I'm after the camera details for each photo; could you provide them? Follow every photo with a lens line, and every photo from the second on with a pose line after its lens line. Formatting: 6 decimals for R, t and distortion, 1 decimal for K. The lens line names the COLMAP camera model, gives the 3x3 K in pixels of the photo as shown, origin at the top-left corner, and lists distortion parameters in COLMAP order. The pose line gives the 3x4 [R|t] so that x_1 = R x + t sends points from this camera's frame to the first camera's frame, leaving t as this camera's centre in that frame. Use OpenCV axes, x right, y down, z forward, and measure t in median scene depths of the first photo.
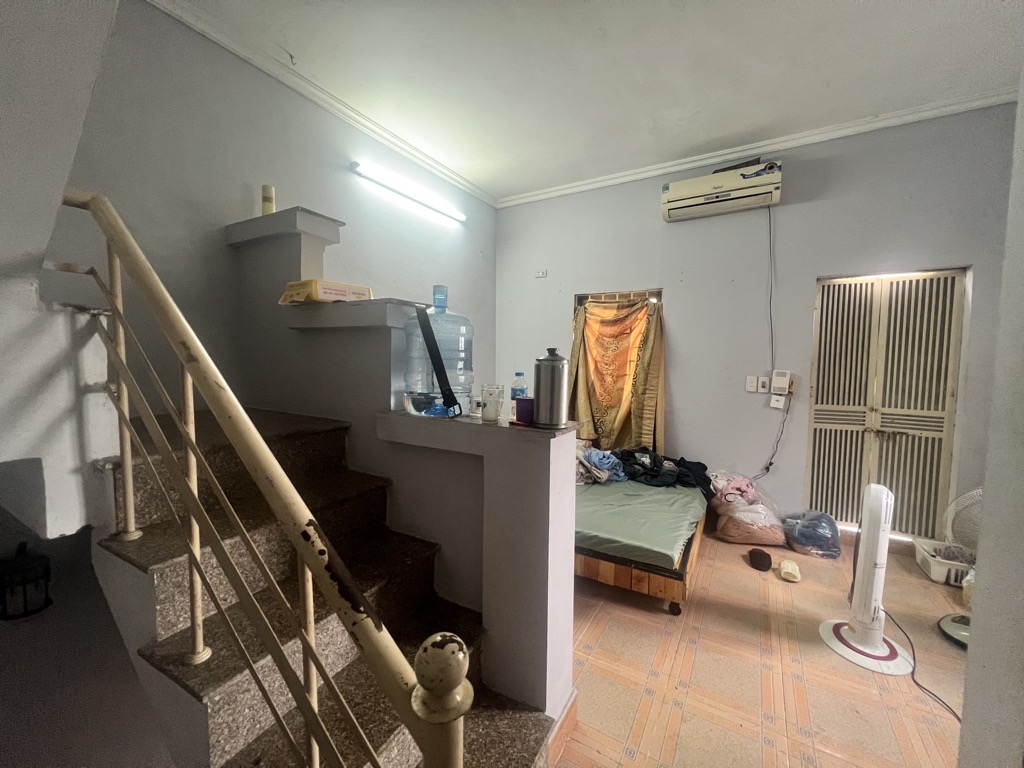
lens RADIAL K [[410.4, 0, 511.3], [0, 410.4, 383.9], [0, 0, 1]] dist [-0.000141, -0.000279]
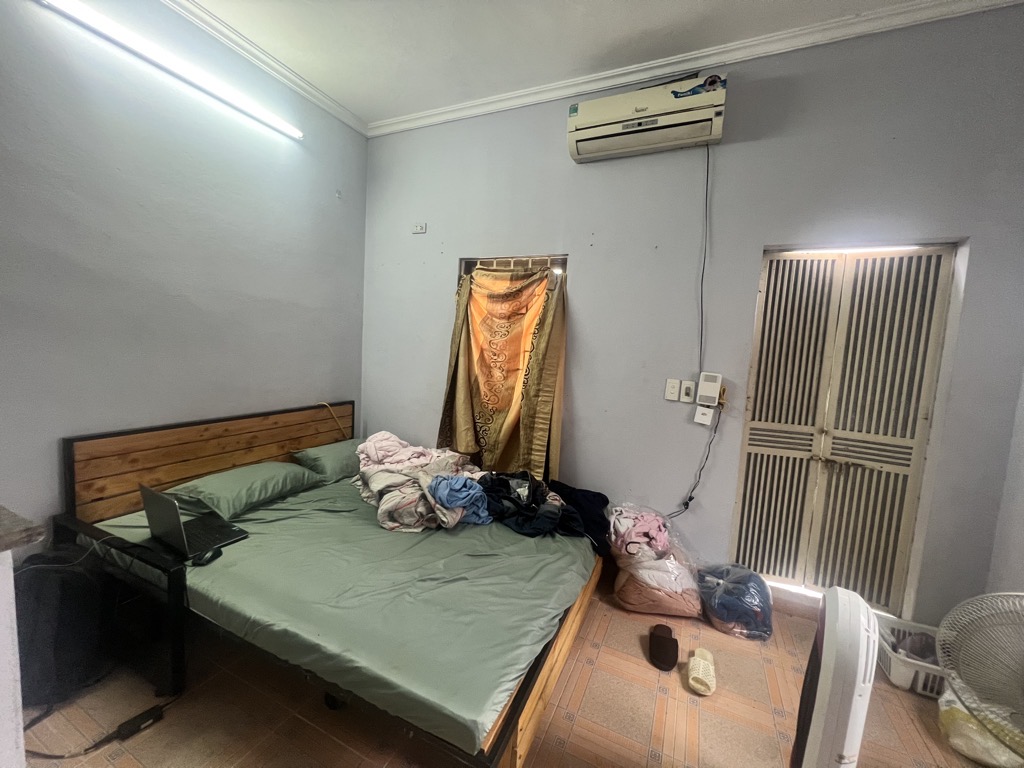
lens RADIAL K [[410.4, 0, 512.0], [0, 410.4, 384.4], [0, 0, 1]] dist [-0.000141, -0.000279]
pose [[0.993193, 0.042196, 0.108568, 0.231971], [-0.045134, 0.998675, 0.024742, -0.015699], [-0.107380, -0.029474, 0.993781, 0.316710]]
